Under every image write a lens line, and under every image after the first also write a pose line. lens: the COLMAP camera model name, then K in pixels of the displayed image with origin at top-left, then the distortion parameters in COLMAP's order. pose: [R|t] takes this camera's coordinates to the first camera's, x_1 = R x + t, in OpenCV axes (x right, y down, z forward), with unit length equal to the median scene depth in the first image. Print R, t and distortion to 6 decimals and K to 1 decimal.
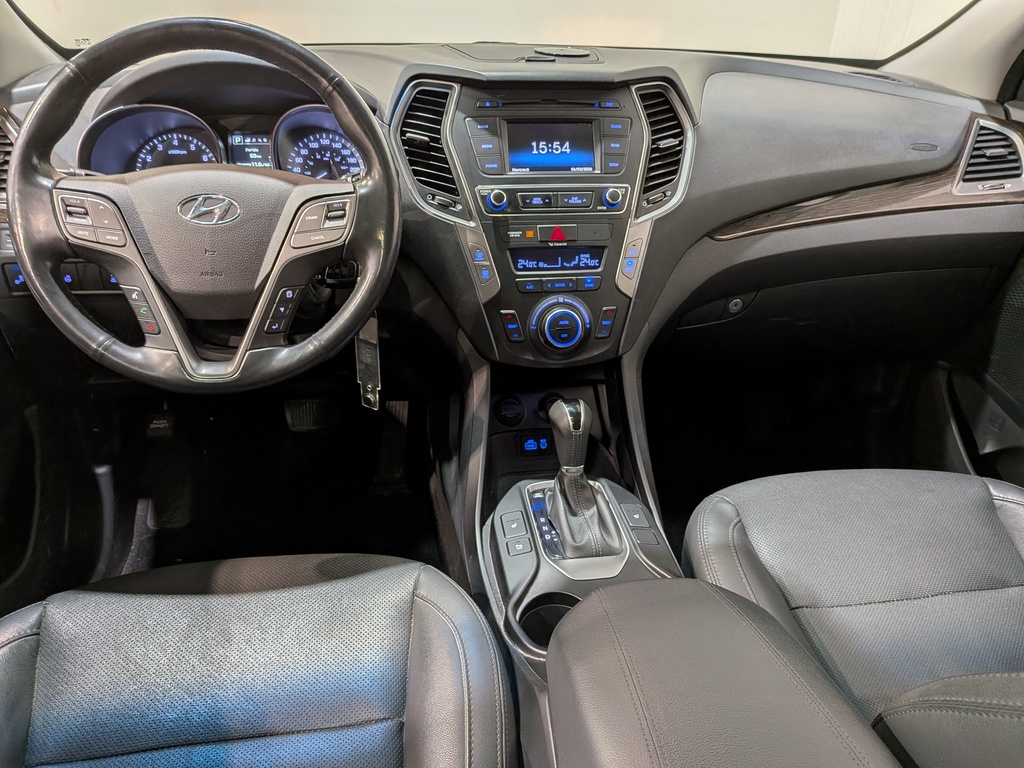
lens RADIAL K [[745.4, 0, 502.5], [0, 745.4, 385.5], [0, 0, 1]] dist [0.063965, -0.114781]
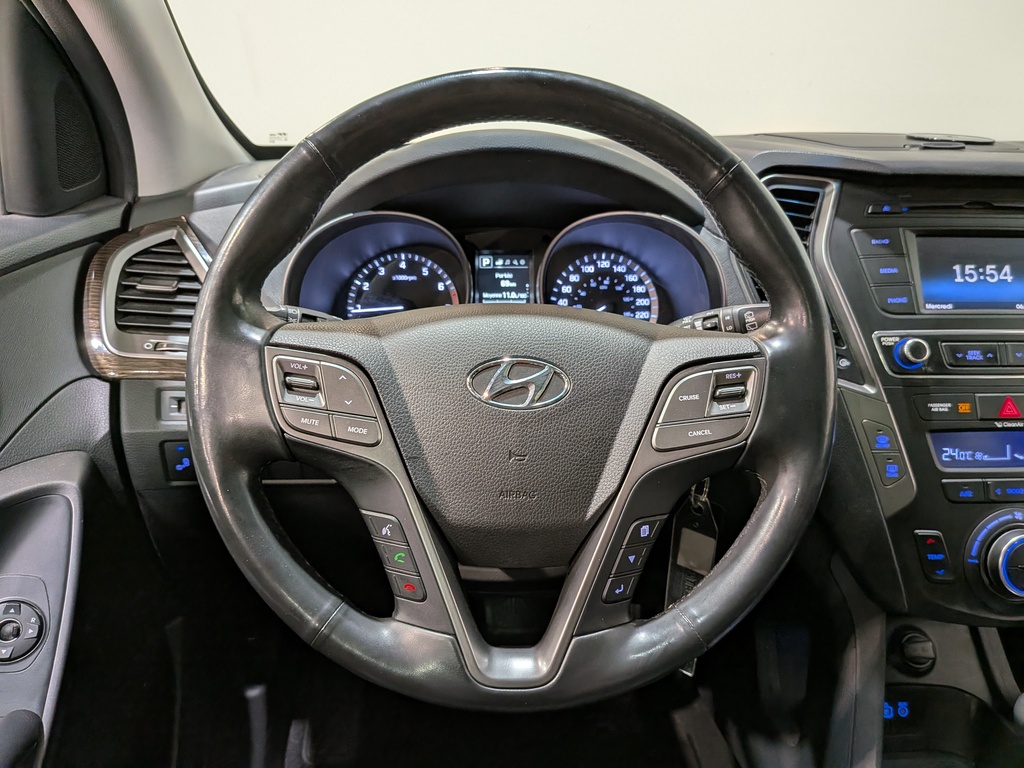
lens RADIAL K [[745.4, 0, 524.4], [0, 745.4, 396.3], [0, 0, 1]] dist [0.063965, -0.114781]
pose [[0.993686, 0.021662, -0.110086, -0.253521], [-0.035742, 0.991184, -0.127582, -0.118357], [0.106352, 0.130711, 0.985700, 0.343063]]
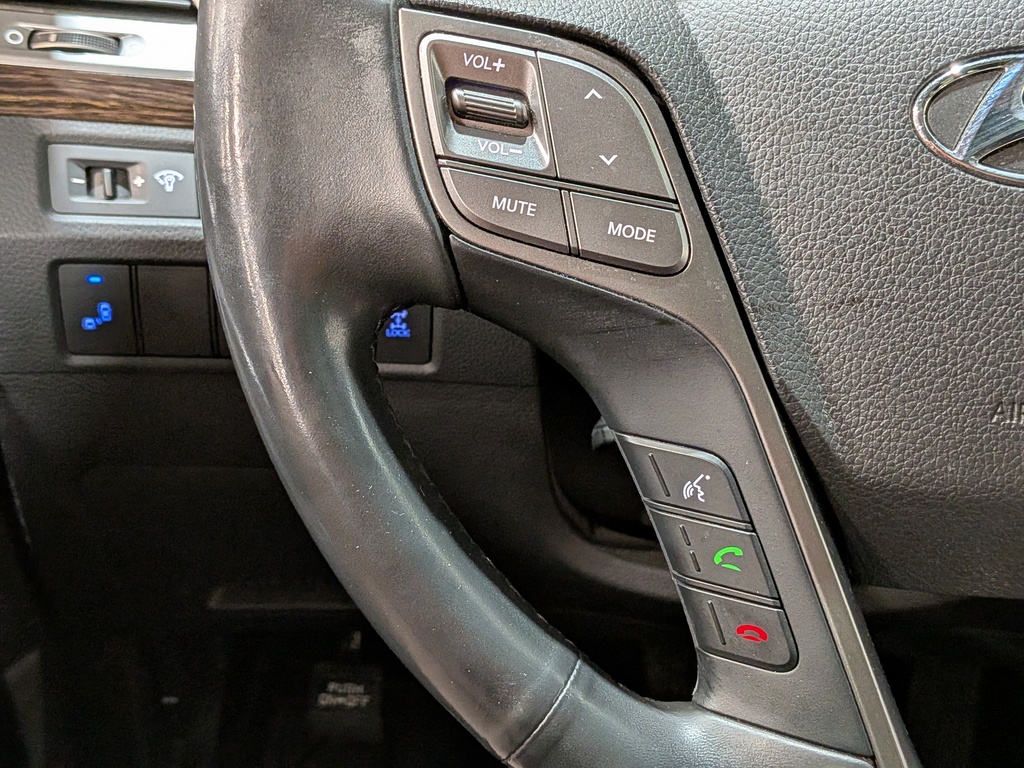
lens RADIAL K [[1508.4, 0, 472.8], [0, 1508.4, 385.0], [0, 0, 1]] dist [0.050211, 0.000000]
pose [[0.981414, 0.068518, -0.179253, -0.370726], [-0.072891, 0.997179, -0.017917, -0.107432], [0.177520, 0.030650, 0.983640, 0.423907]]
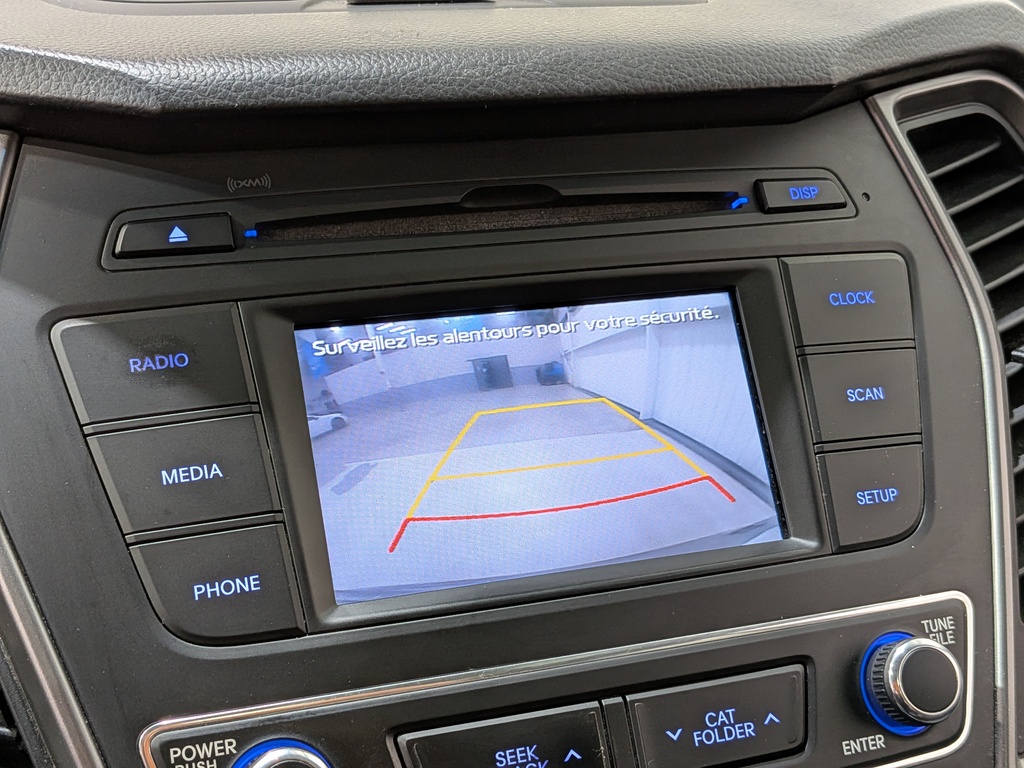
lens RADIAL K [[1478.7, 0, 473.6], [0, 1478.7, 406.8], [0, 0, 1]] dist [0.068421, 0.000000]
pose [[0.983253, -0.080588, 0.163458, -0.011269], [0.107340, 0.980923, -0.162075, -0.269685], [-0.147278, 0.176906, 0.973146, 0.653590]]
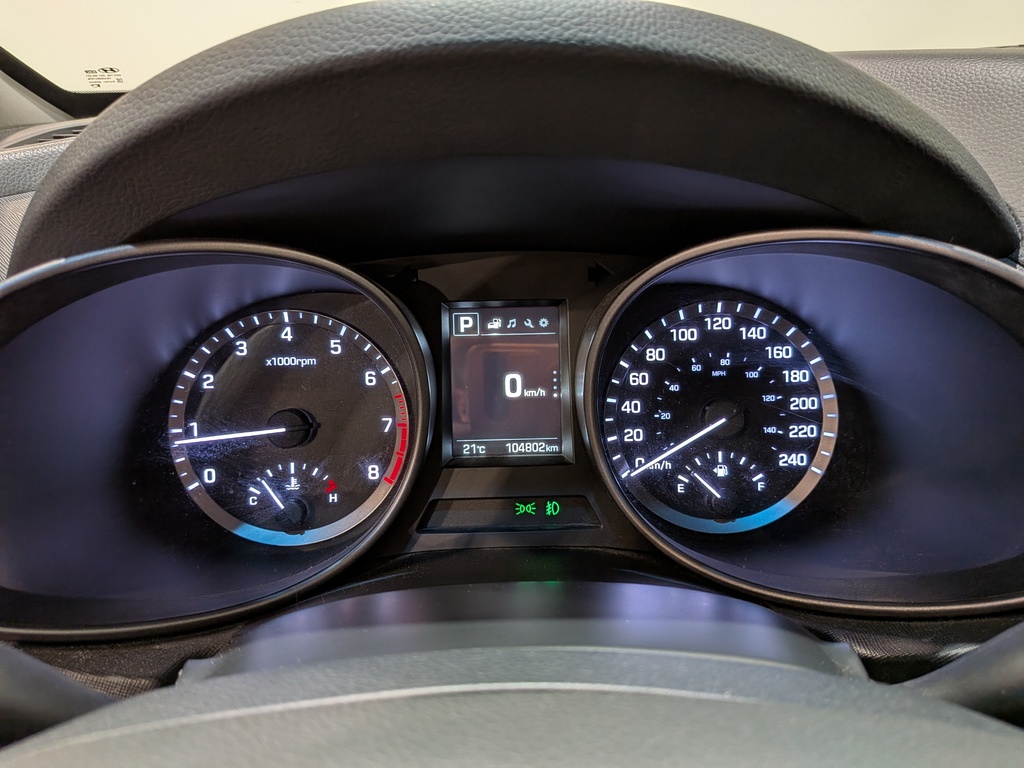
lens RADIAL K [[745.4, 0, 515.4], [0, 745.4, 377.9], [0, 0, 1]] dist [0.063965, -0.114781]
pose [[0.990508, 0.013382, -0.136801, -0.307720], [-0.027002, 0.994800, -0.098198, -0.292764], [0.134775, 0.100960, 0.985719, 0.733384]]
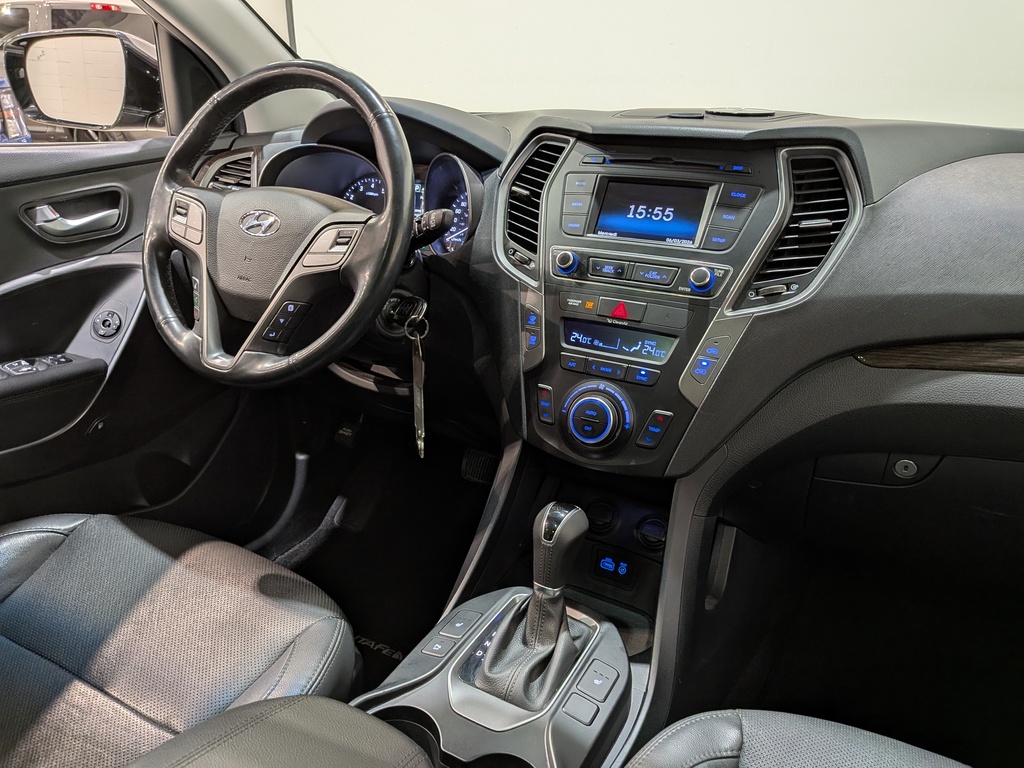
lens RADIAL K [[745.4, 0, 491.8], [0, 745.4, 390.4], [0, 0, 1]] dist [0.063965, -0.114781]
pose [[0.779072, 0.220968, -0.586703, 0.465899], [-0.294330, 0.955198, -0.031082, -0.049562], [0.553549, 0.196899, 0.809206, 0.264103]]
